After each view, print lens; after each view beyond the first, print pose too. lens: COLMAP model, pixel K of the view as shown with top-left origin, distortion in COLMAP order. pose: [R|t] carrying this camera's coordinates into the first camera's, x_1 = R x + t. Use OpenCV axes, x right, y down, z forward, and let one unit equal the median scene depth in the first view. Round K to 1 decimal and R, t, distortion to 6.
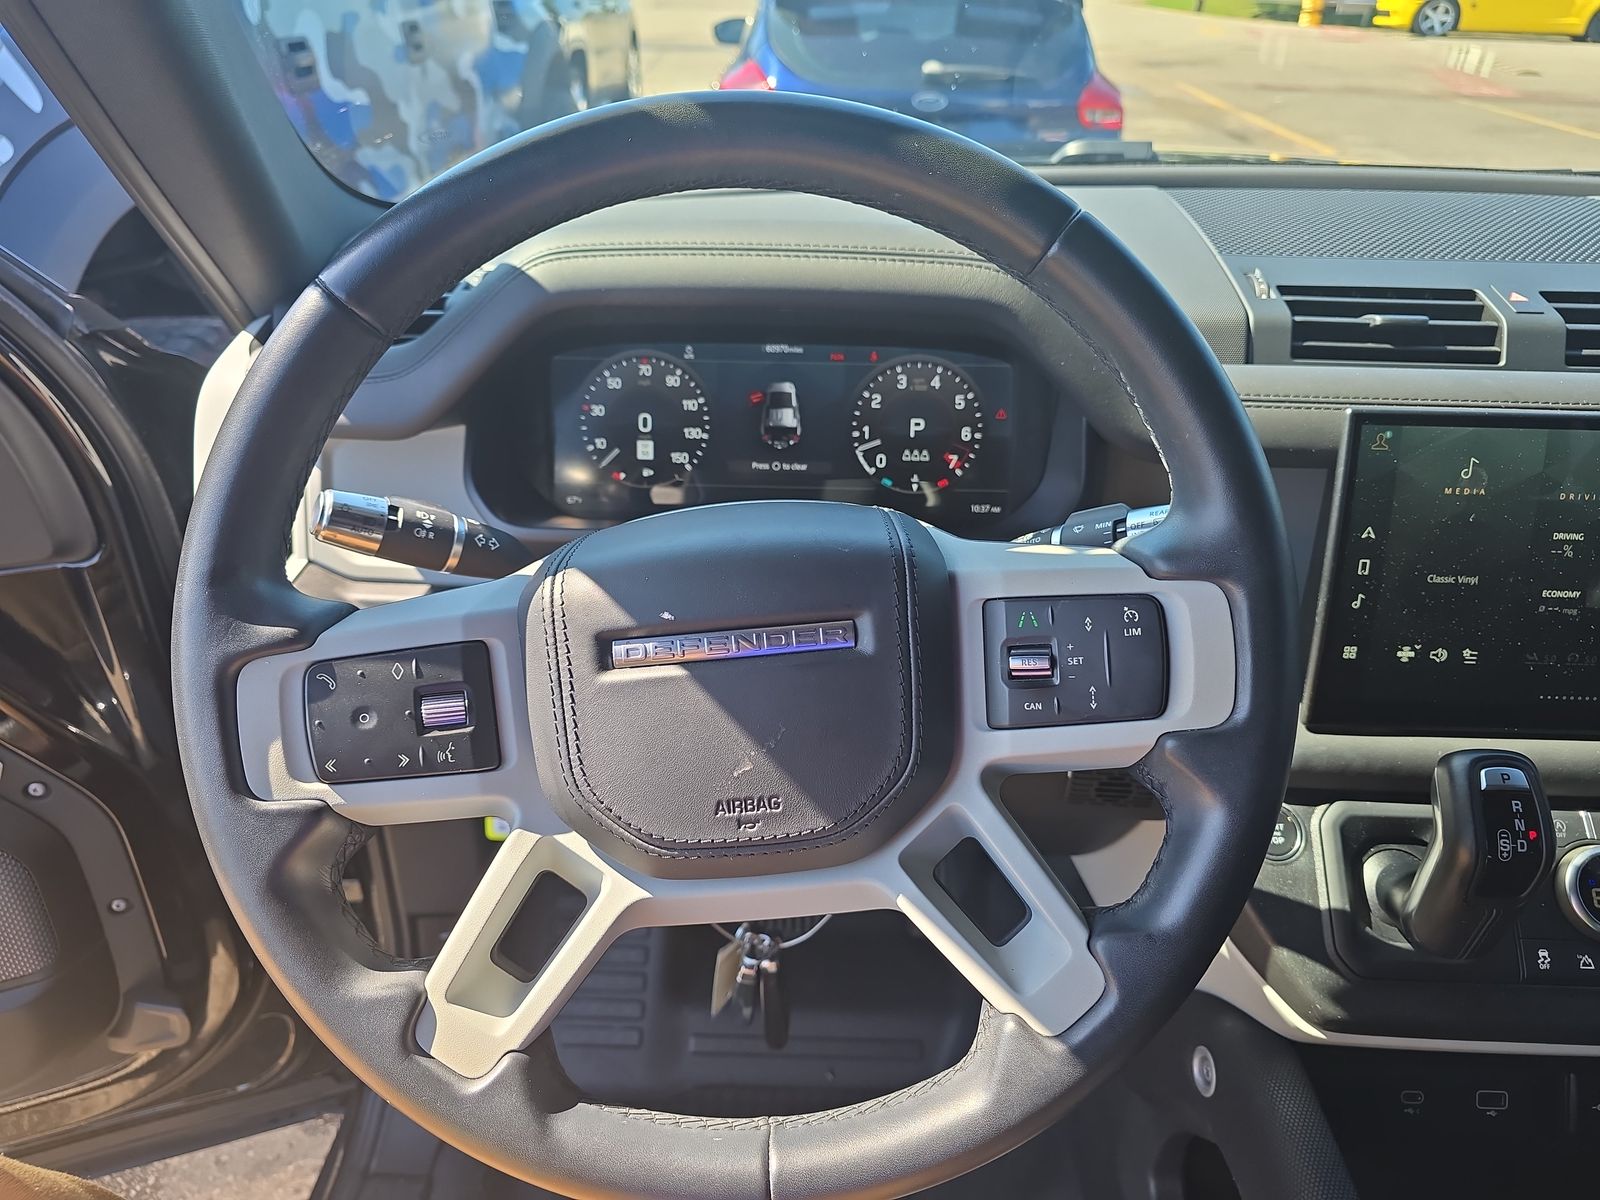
lens RADIAL K [[1056.0, 0, 800.0], [0, 1056.0, 600.0], [0, 0, 1]] dist [0.007861, -0.004970]
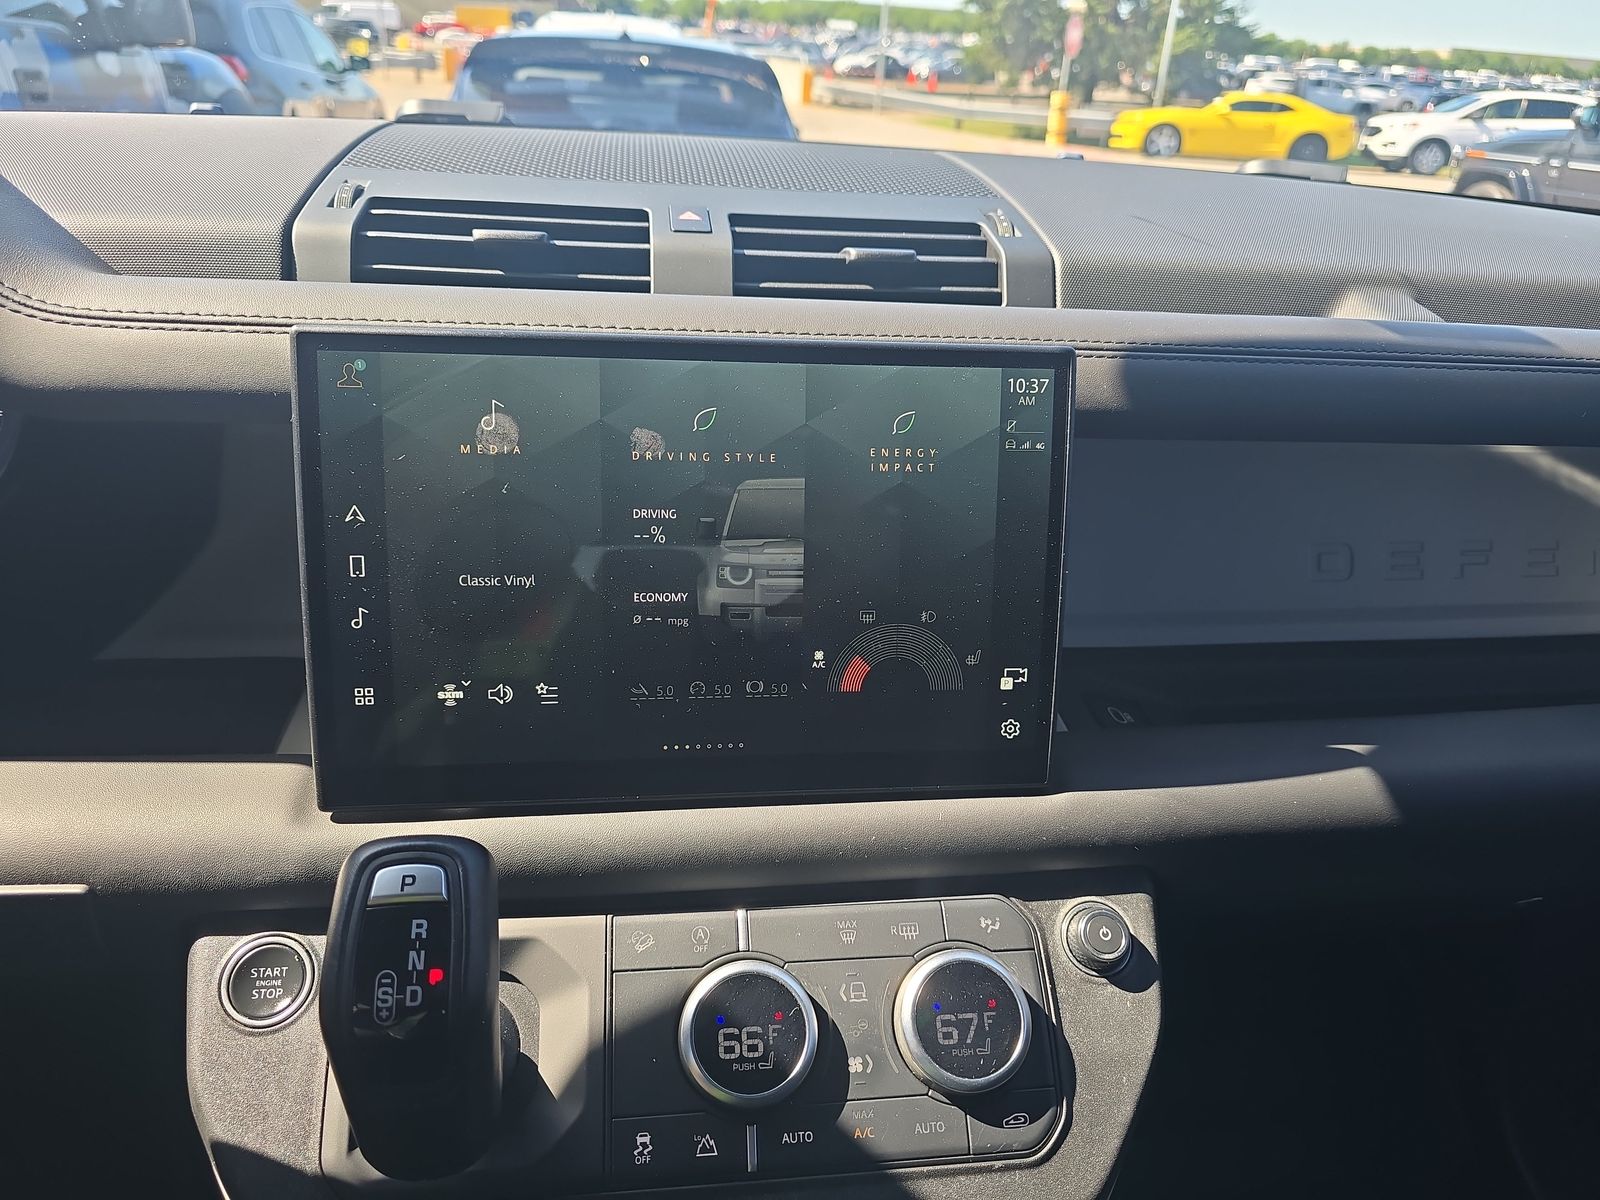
lens RADIAL K [[1056.0, 0, 800.0], [0, 1056.0, 600.0], [0, 0, 1]] dist [0.007861, -0.004970]
pose [[0.986391, -0.032731, 0.161126, 0.699167], [0.046775, 0.995354, -0.084155, 0.059091], [-0.157623, 0.090547, 0.983339, 0.303883]]
